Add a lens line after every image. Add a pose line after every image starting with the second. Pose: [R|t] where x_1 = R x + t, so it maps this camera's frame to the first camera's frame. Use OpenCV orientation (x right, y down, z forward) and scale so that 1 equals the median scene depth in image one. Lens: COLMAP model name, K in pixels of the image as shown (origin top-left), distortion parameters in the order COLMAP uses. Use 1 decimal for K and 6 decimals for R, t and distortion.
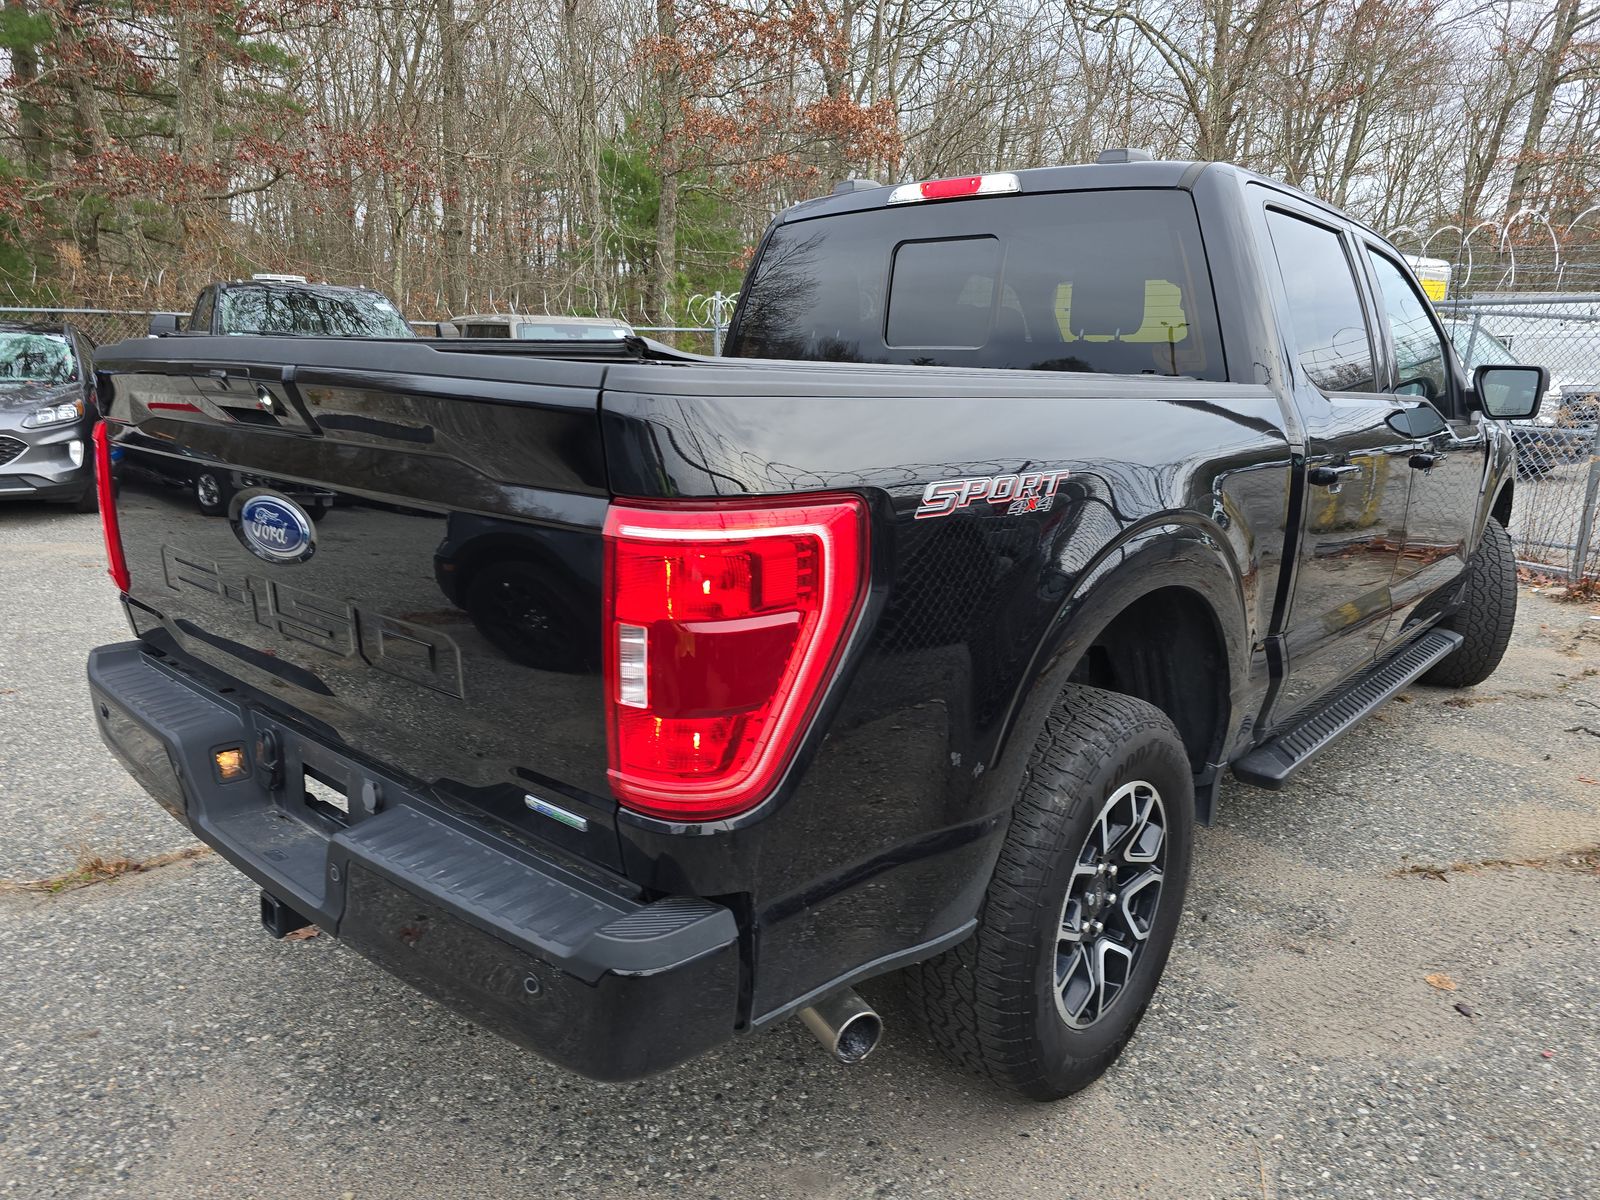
lens RADIAL K [[1068.9, 0, 800.0], [0, 1068.9, 600.0], [0, 0, 1]] dist [0.002521, 0.000554]
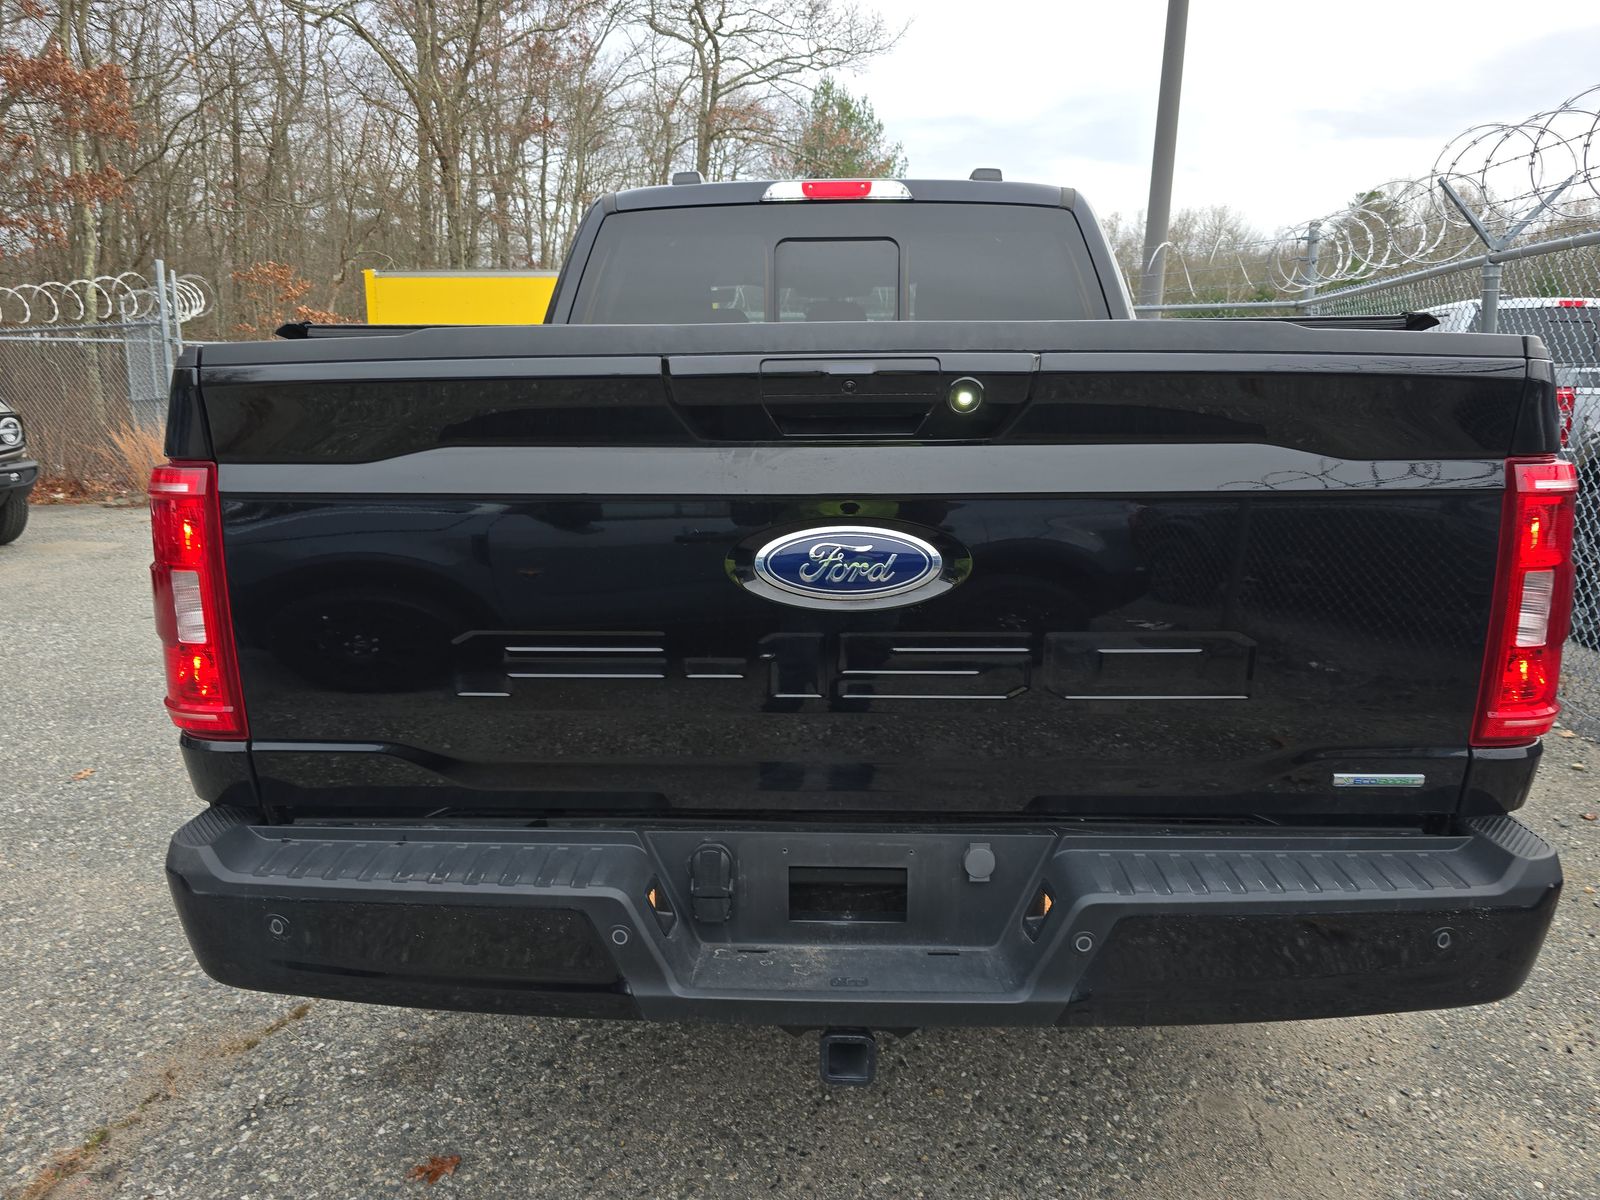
lens RADIAL K [[1088.4, 0, 800.0], [0, 1088.4, 600.0], [0, 0, 1]] dist [0.006110, 0.002350]
pose [[0.784804, -0.146251, 0.602241, -0.562523], [0.157671, 0.986899, 0.034195, -0.040974], [-0.599352, 0.068120, 0.797582, 0.218497]]
